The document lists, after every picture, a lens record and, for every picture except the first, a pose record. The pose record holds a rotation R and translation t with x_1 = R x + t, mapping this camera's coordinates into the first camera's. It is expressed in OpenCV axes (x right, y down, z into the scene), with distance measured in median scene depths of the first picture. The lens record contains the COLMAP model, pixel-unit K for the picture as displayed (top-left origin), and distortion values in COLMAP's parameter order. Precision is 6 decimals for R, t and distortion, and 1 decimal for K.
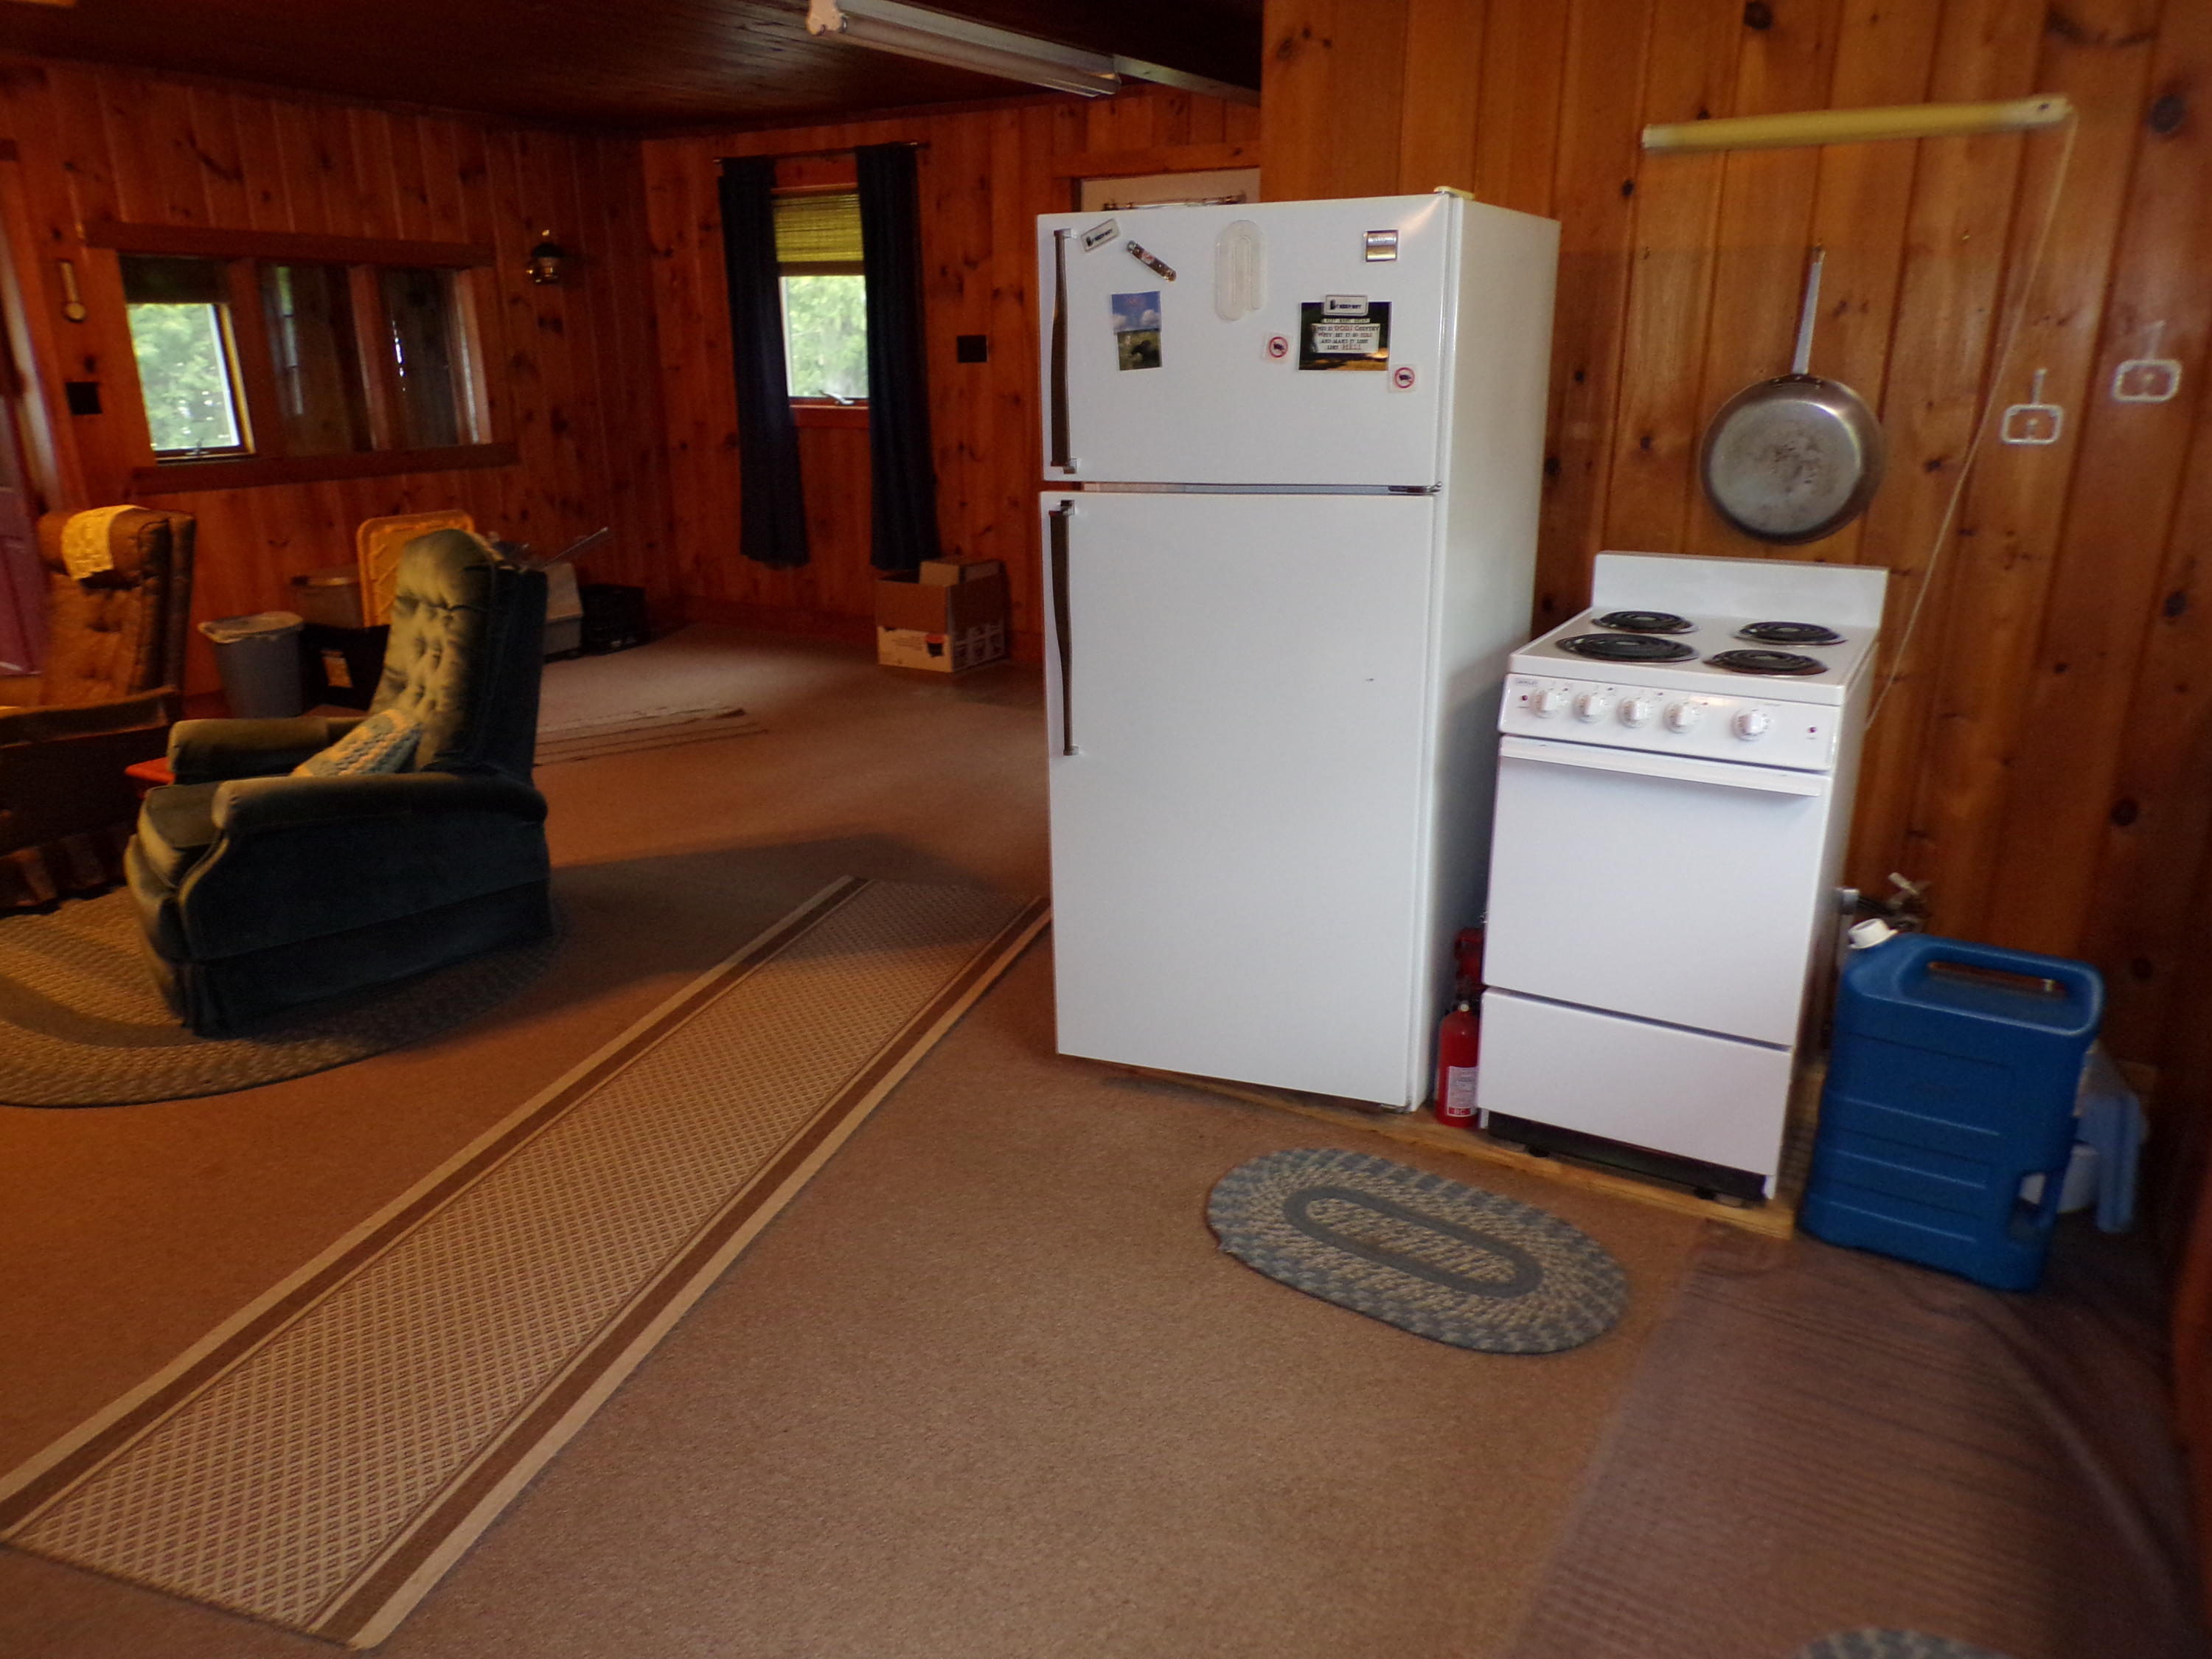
lens RADIAL K [[1511.2, 0, 1108.6], [0, 1511.2, 849.1], [0, 0, 1]] dist [-0.030471, 0.035546]
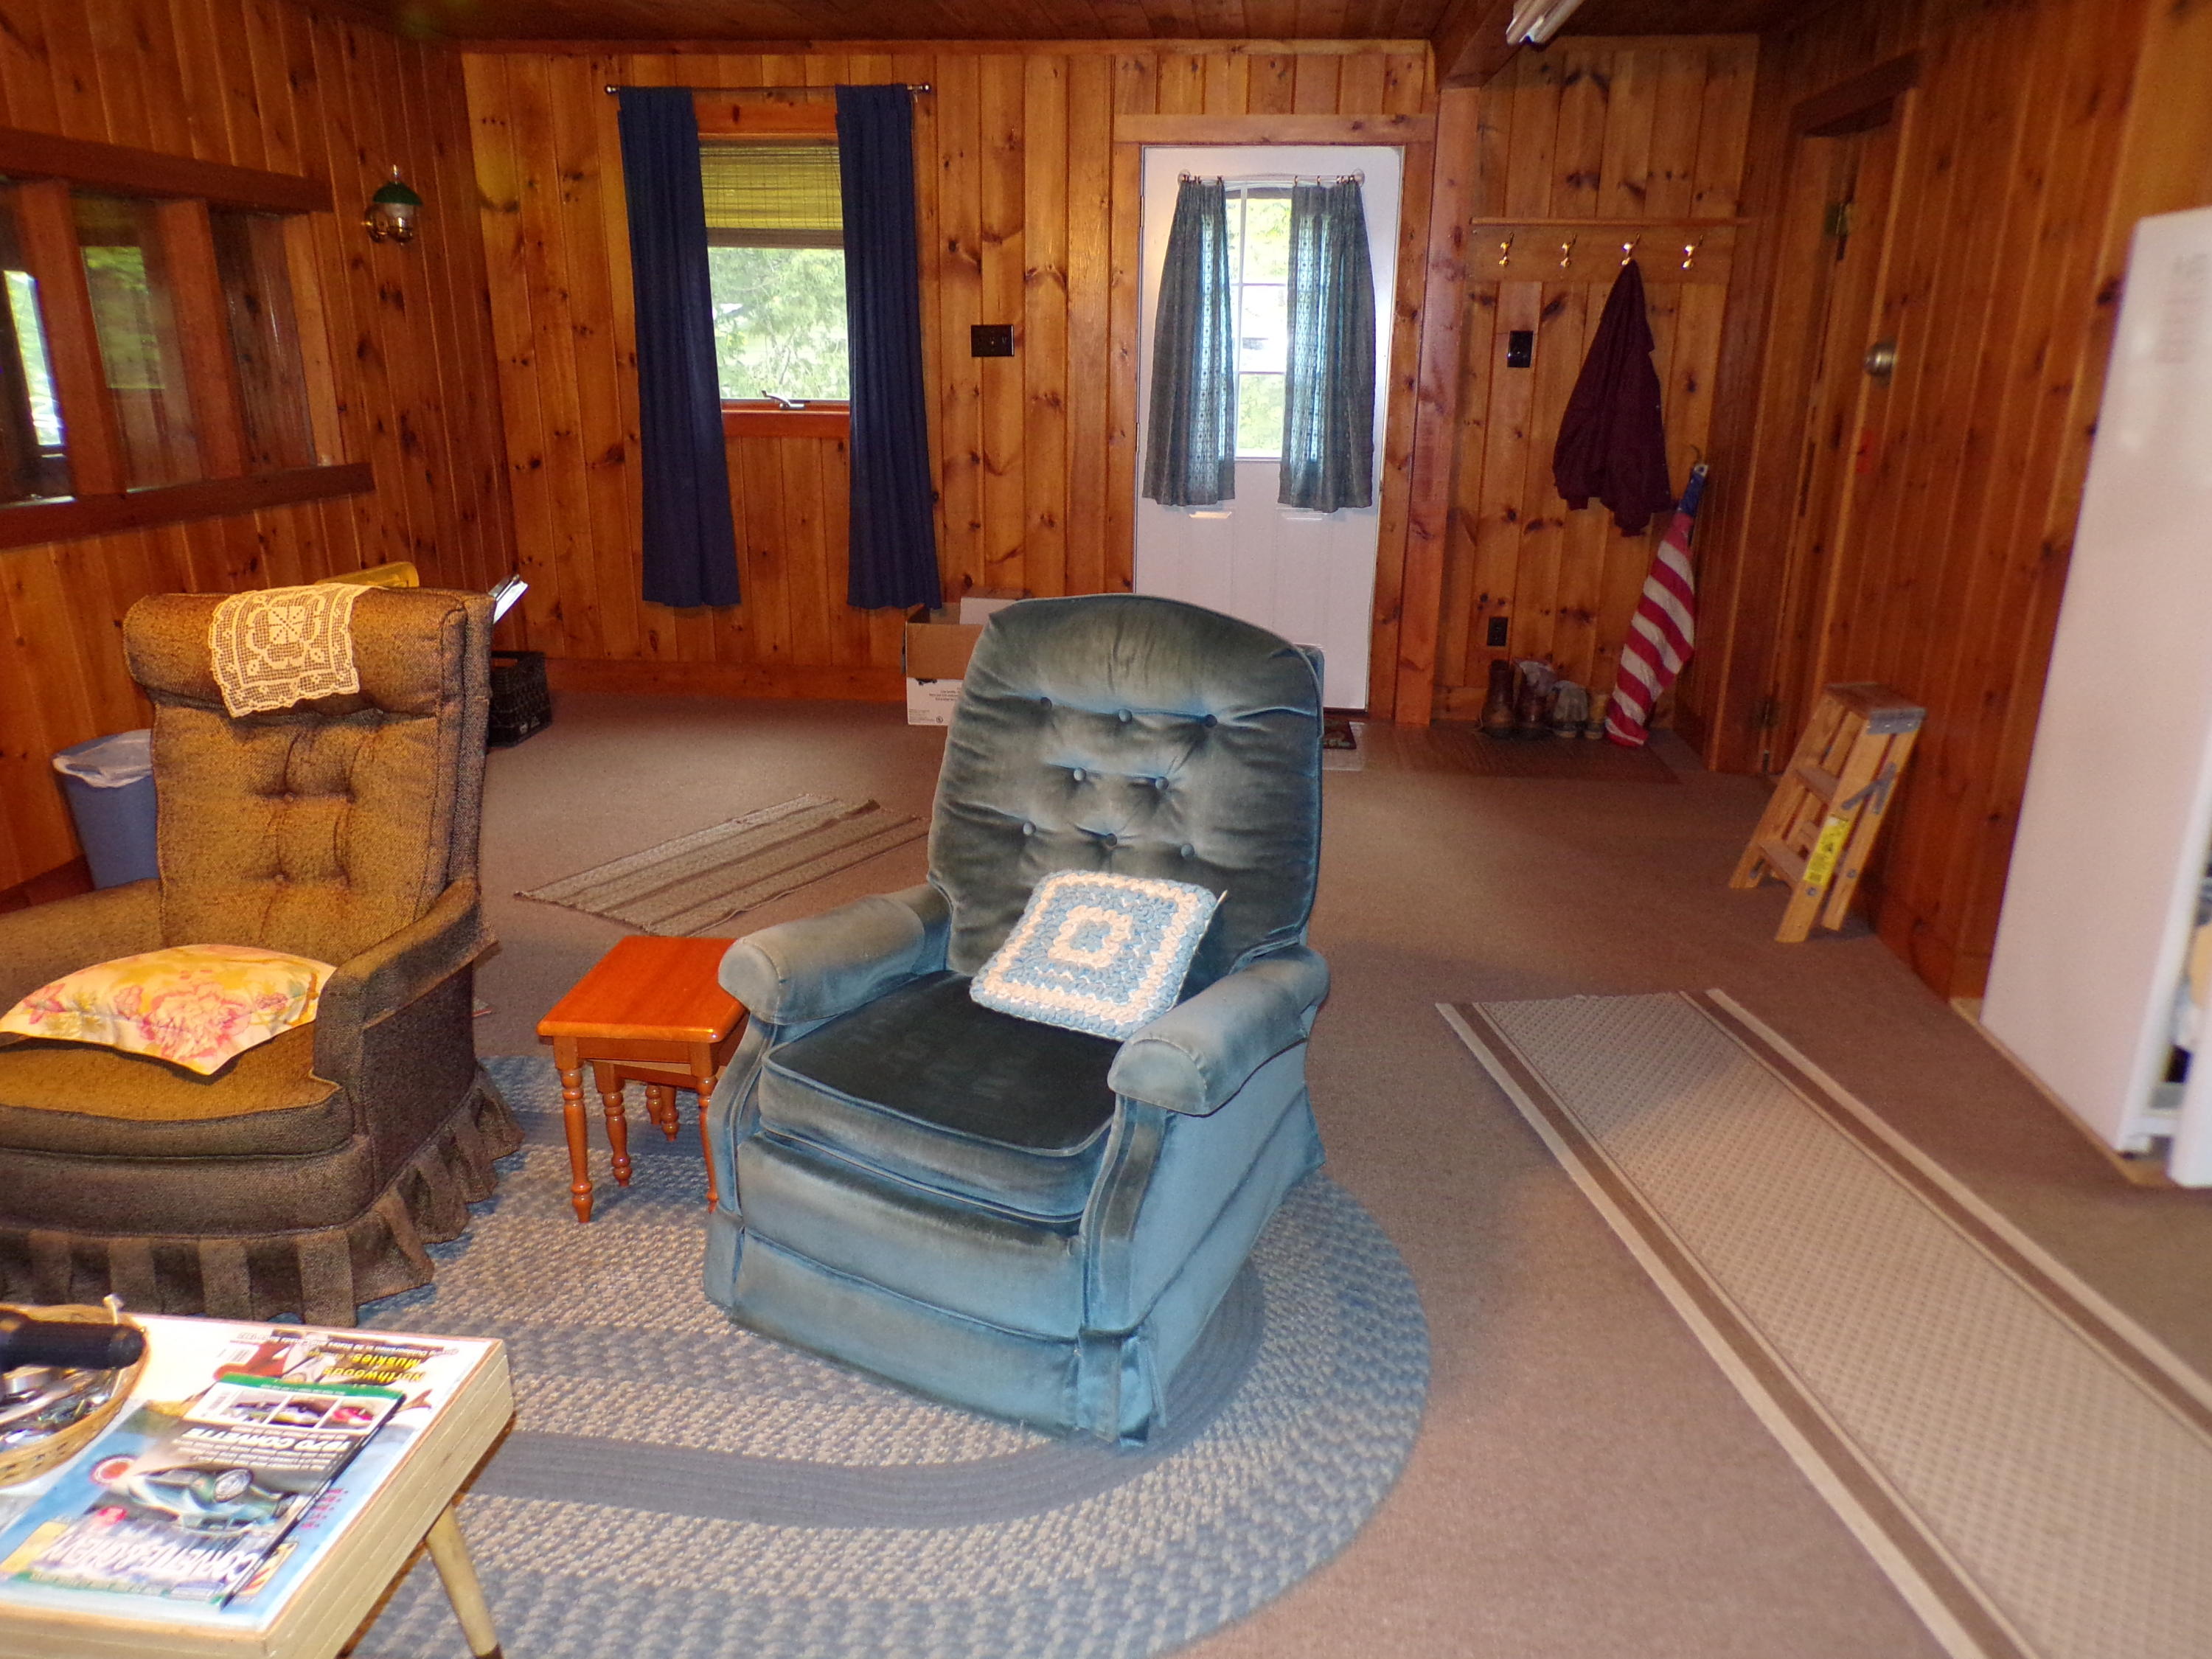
lens RADIAL K [[1496.7, 0, 1108.4], [0, 1496.7, 840.6], [0, 0, 1]] dist [-0.004300, 0.006826]
pose [[0.905546, -0.121662, 0.406430, -0.642707], [0.123413, 0.992111, 0.022012, -0.106212], [-0.405902, 0.030226, 0.913417, 0.352488]]
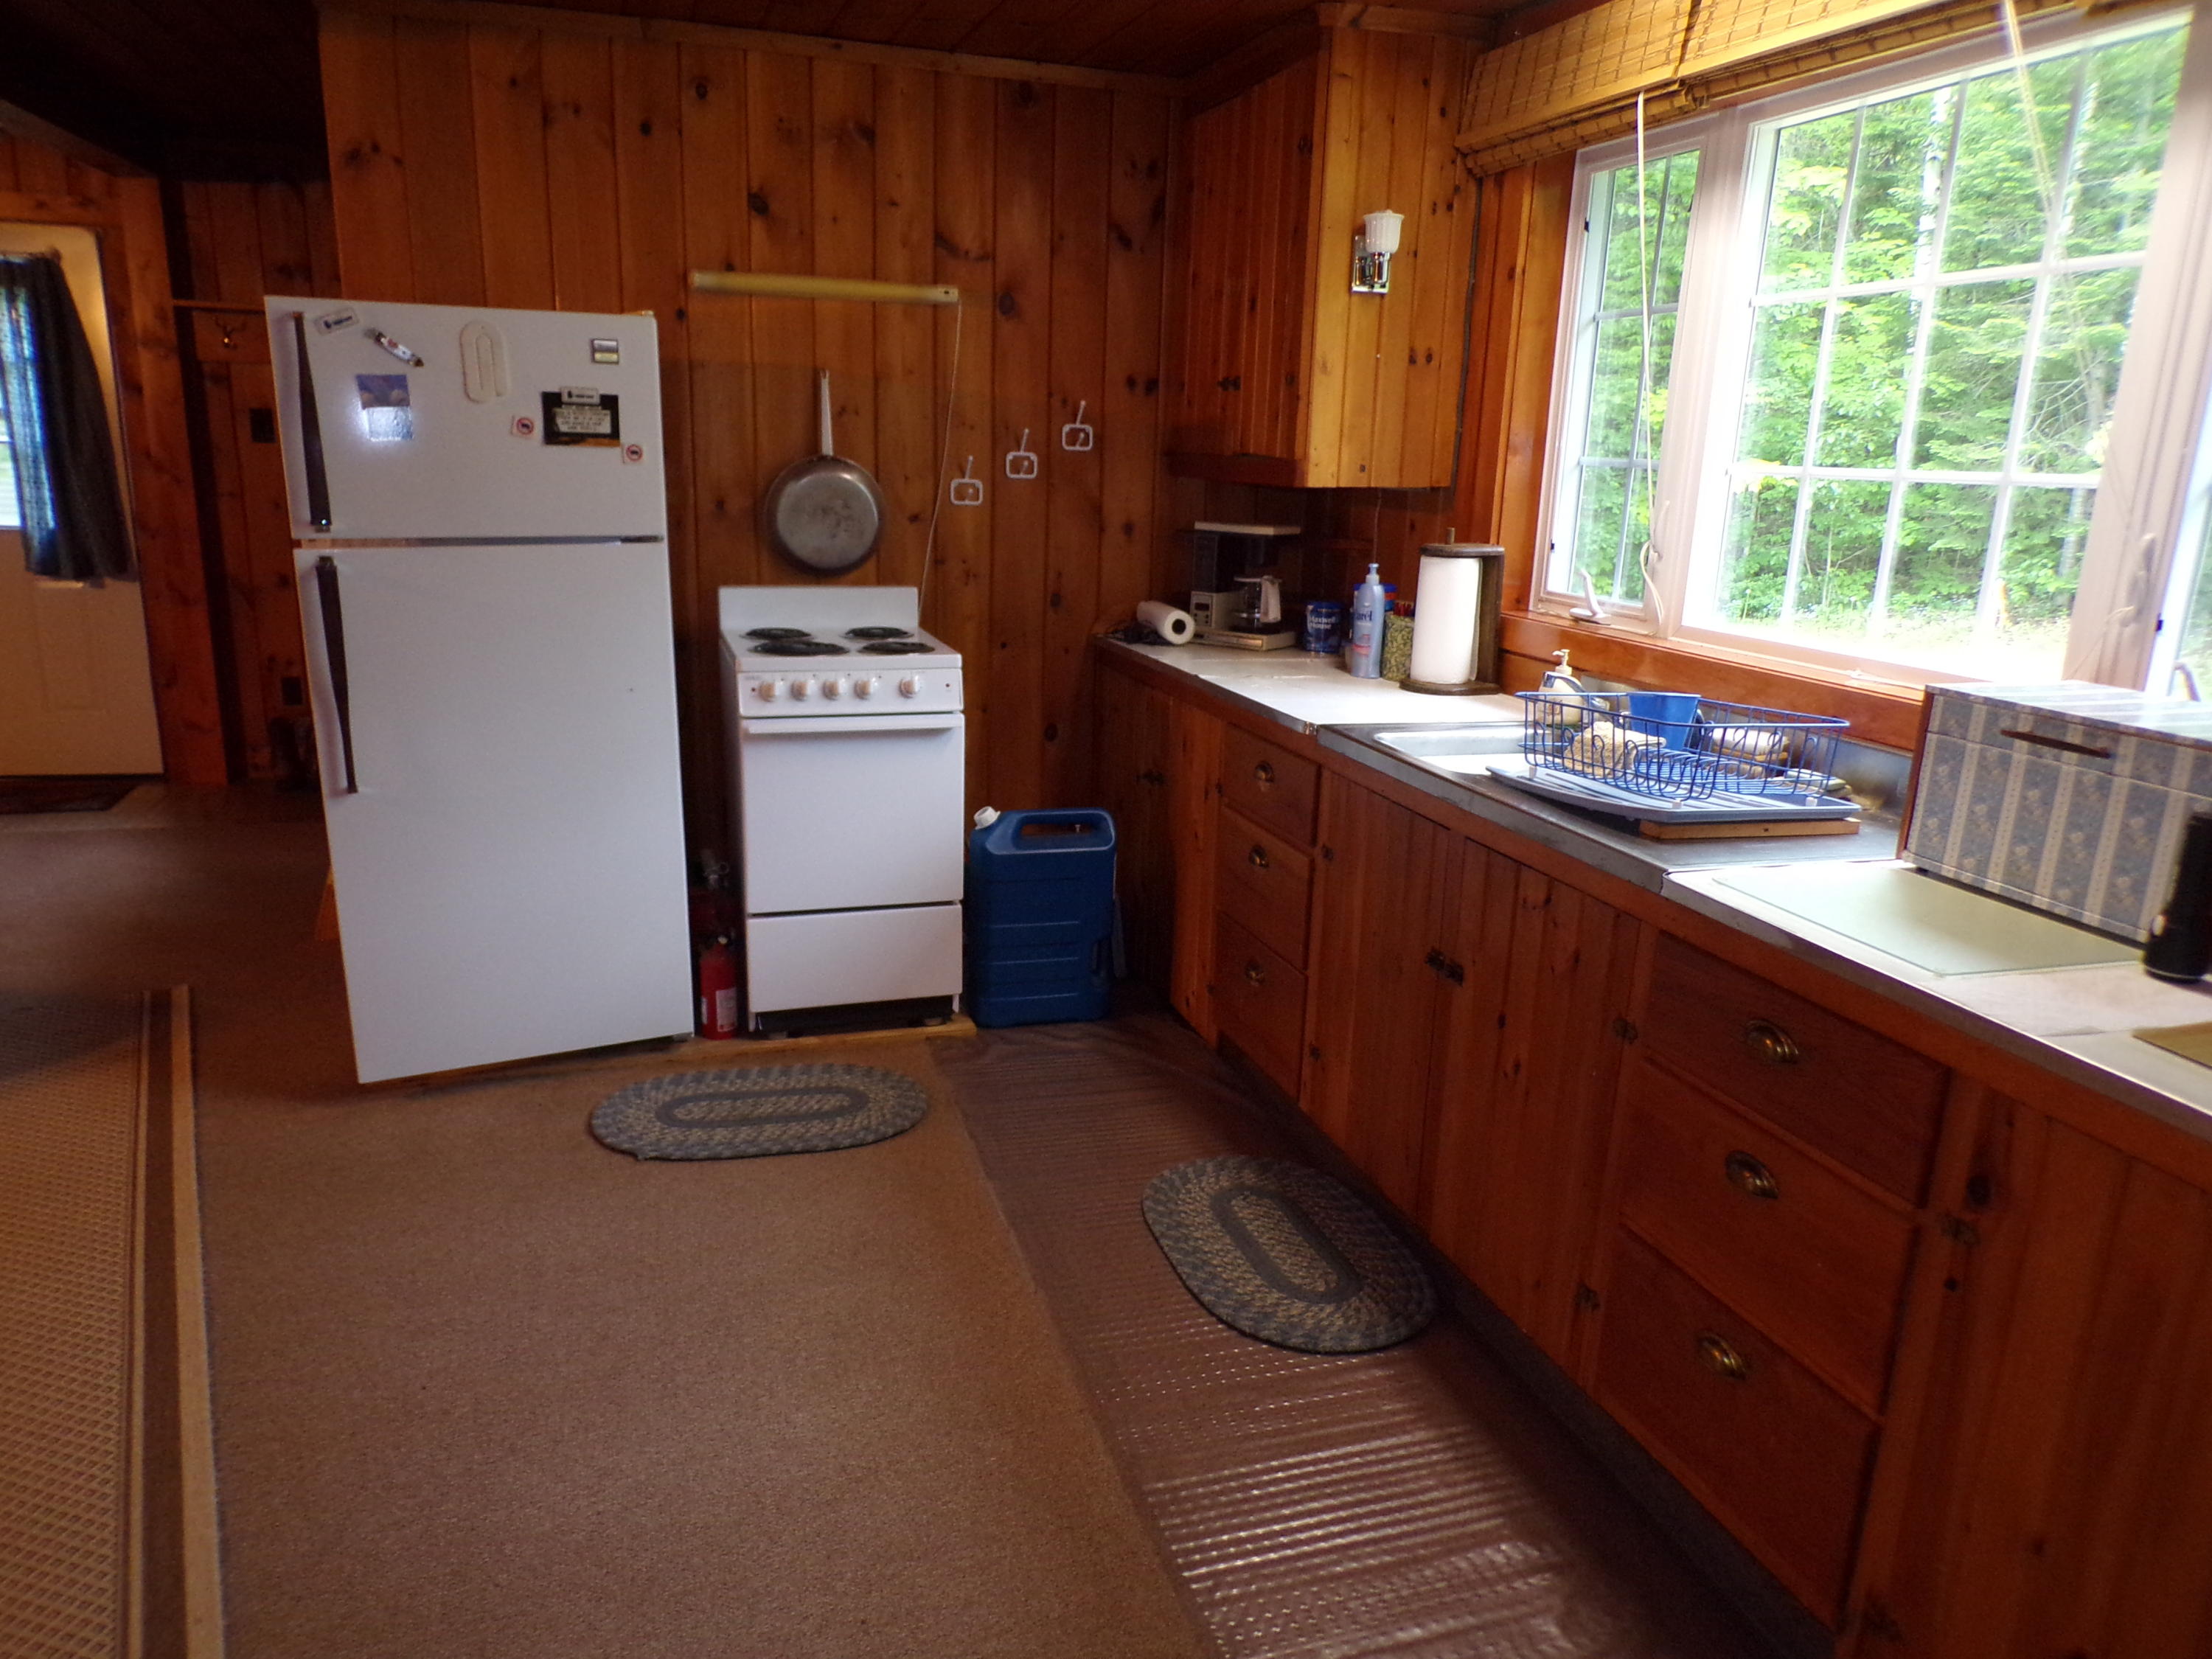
lens RADIAL K [[1511.2, 0, 1108.6], [0, 1511.2, 849.1], [0, 0, 1]] dist [-0.030471, 0.035546]
pose [[0.661165, -0.167708, 0.731255, -0.304222], [0.204650, 0.978047, 0.039273, 0.029904], [-0.721789, 0.123685, 0.680972, -0.075651]]
